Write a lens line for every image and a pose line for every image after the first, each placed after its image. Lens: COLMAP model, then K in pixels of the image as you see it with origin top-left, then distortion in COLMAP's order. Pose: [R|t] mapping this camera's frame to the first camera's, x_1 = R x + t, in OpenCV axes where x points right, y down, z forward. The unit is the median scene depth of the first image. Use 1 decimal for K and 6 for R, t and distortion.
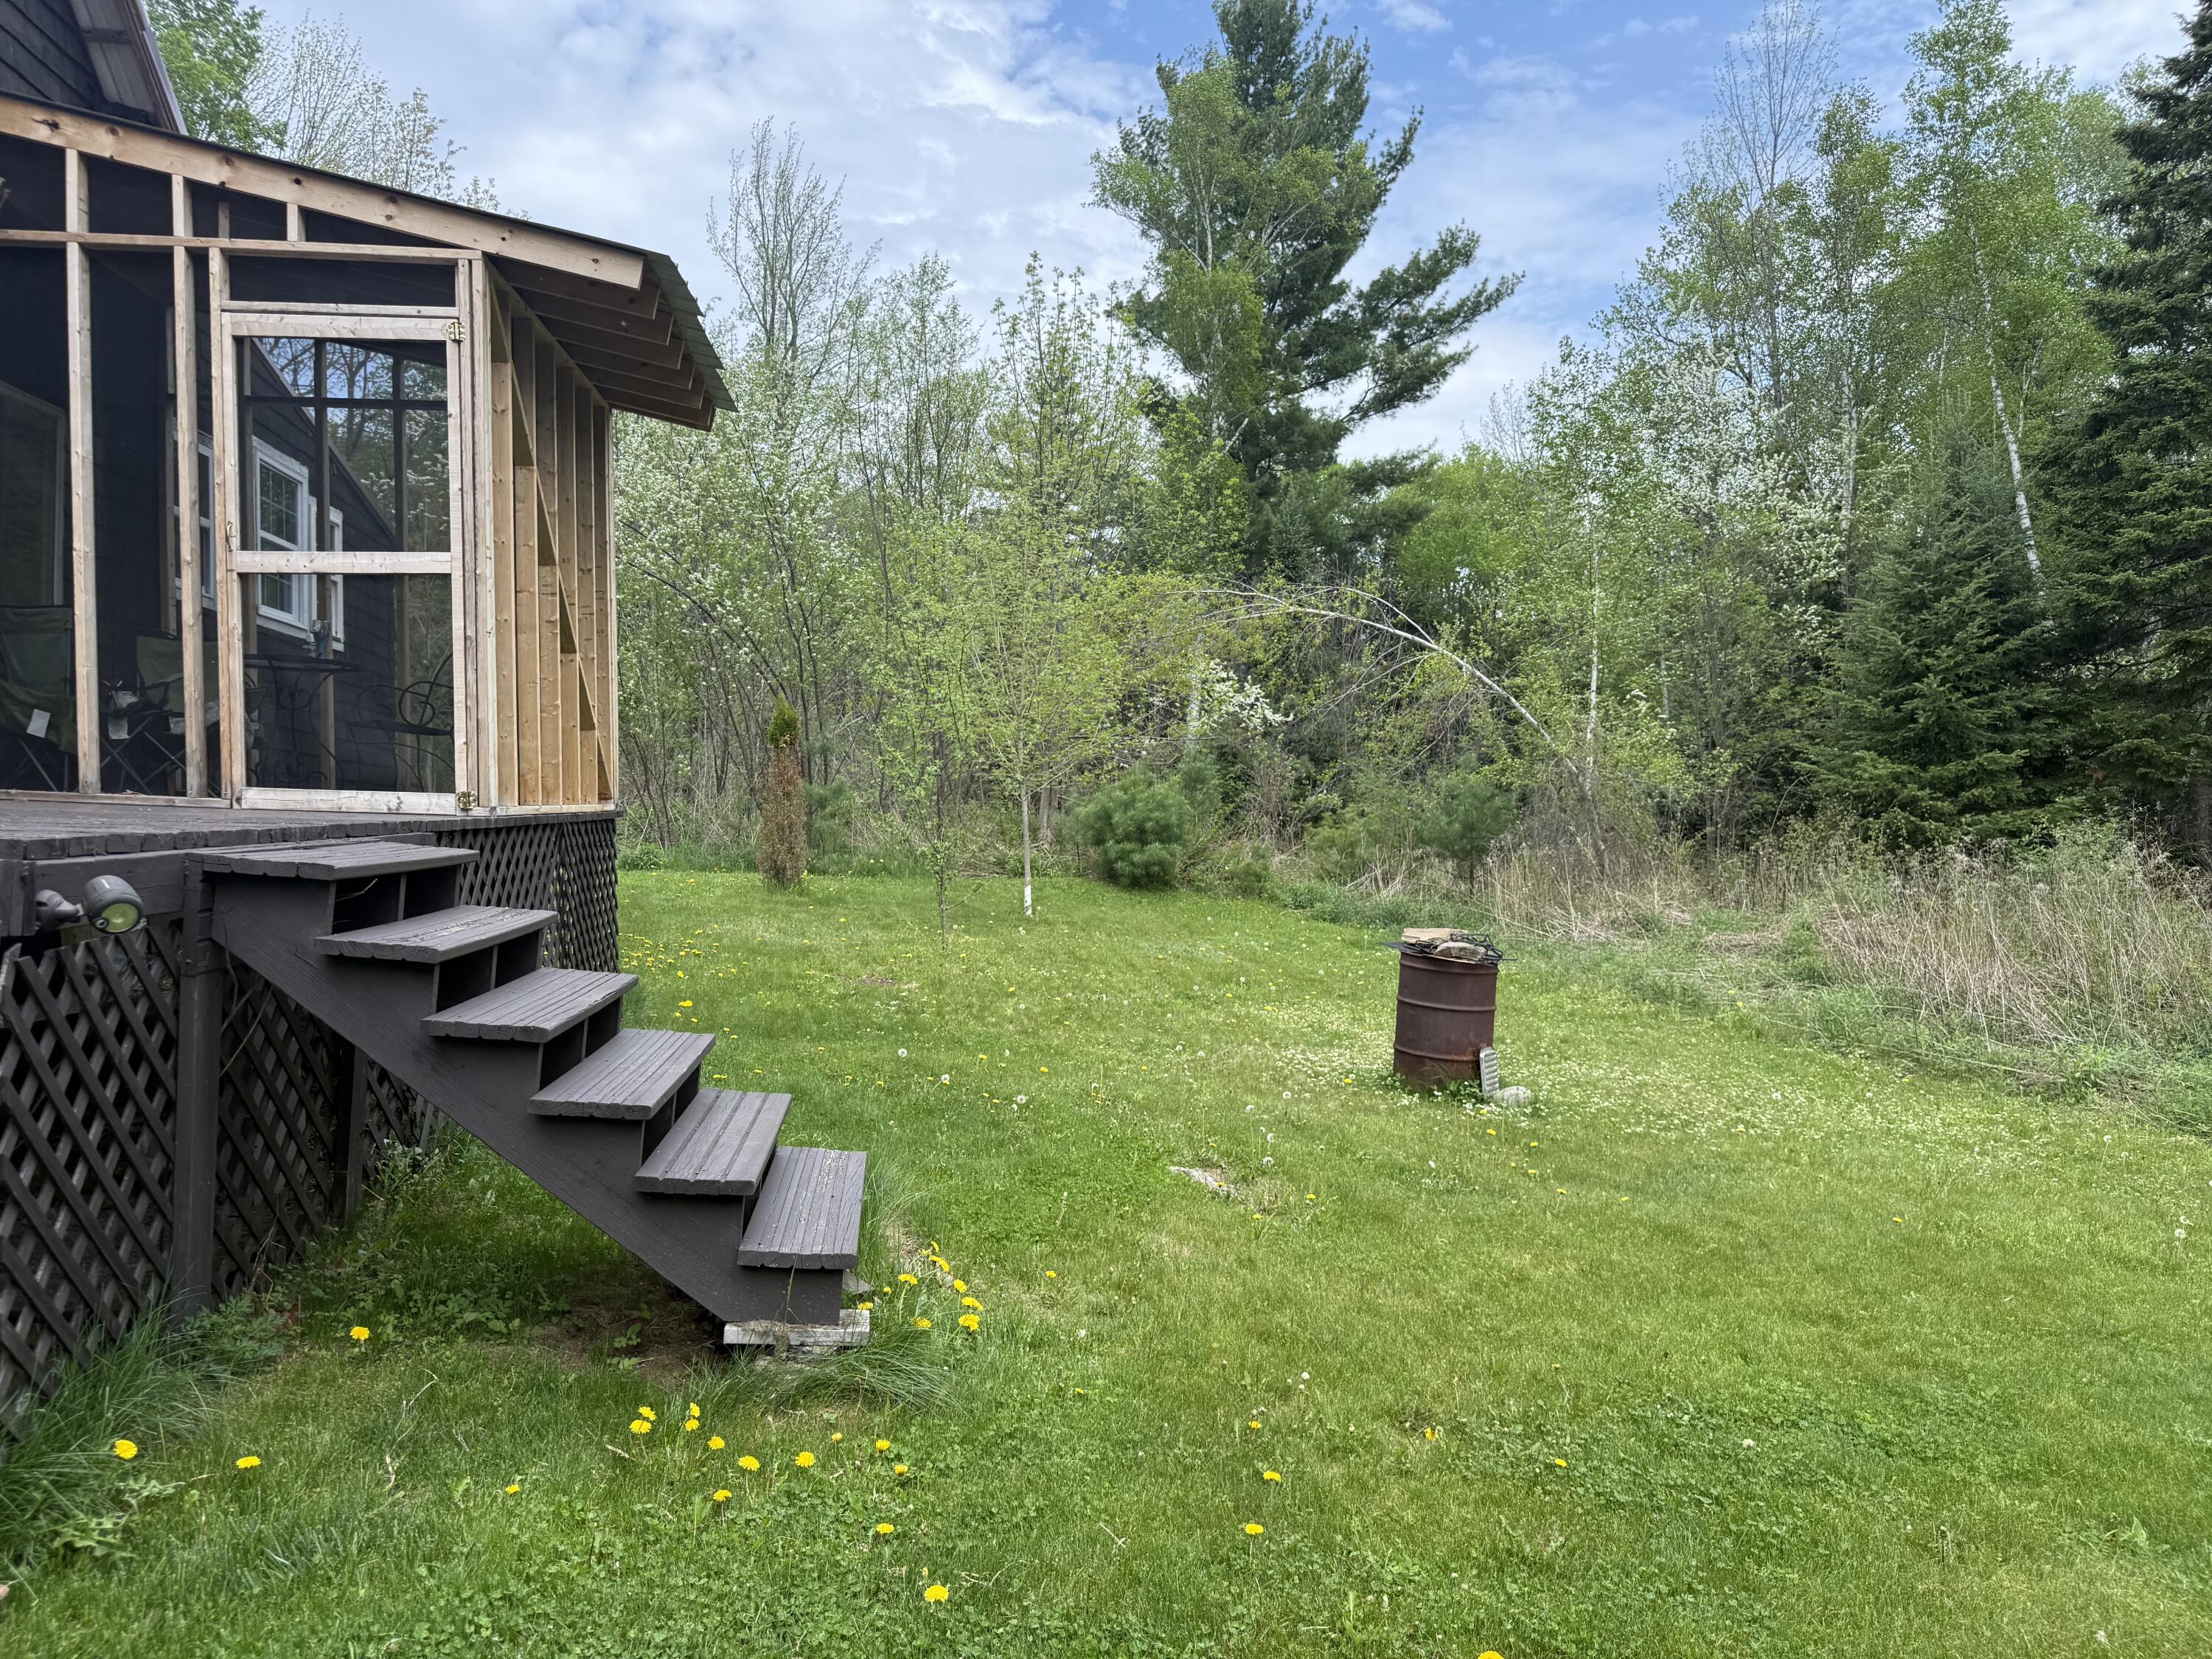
lens RADIAL K [[1512.6, 0, 1108.7], [0, 1512.6, 823.8], [0, 0, 1]] dist [-0.002132, -0.011104]
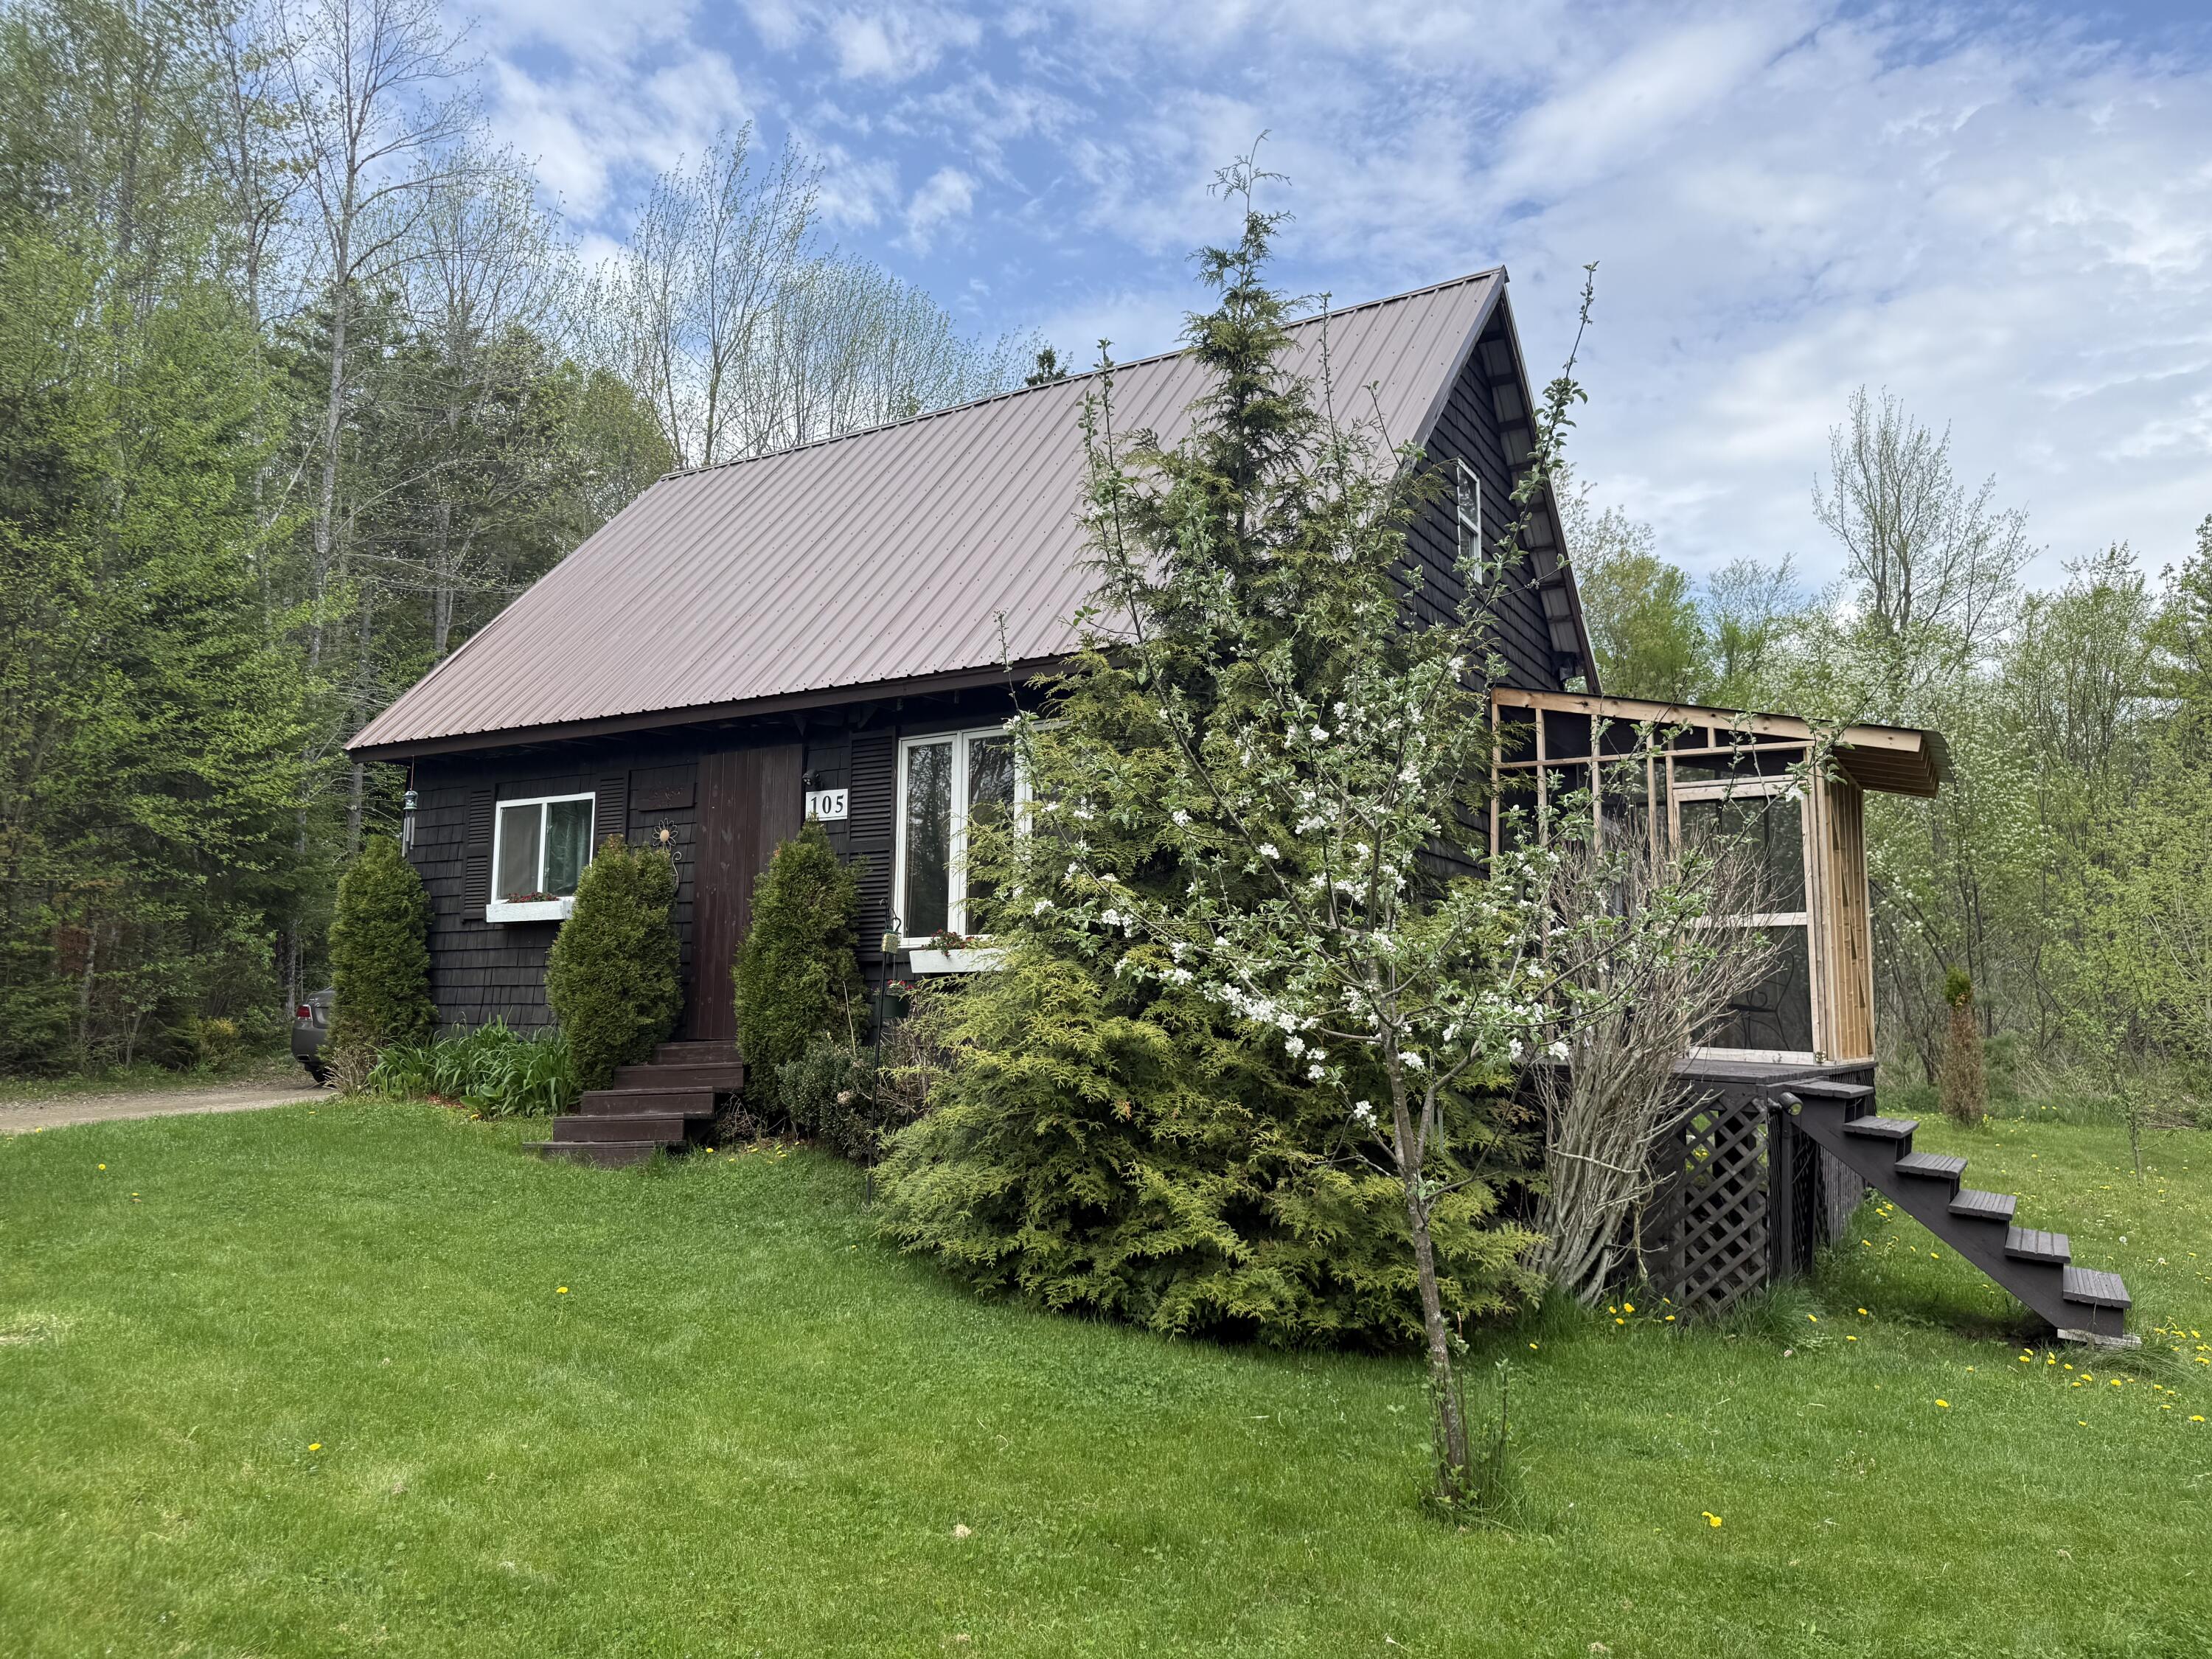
lens RADIAL K [[1512.6, 0, 1171.1], [0, 1512.6, 862.8], [0, 0, 1]] dist [-0.002132, -0.011104]
pose [[0.791303, -0.069670, -0.607442, 0.038978], [-0.011938, 0.991537, -0.129275, -0.003581], [0.611308, 0.109547, 0.783775, -0.731177]]
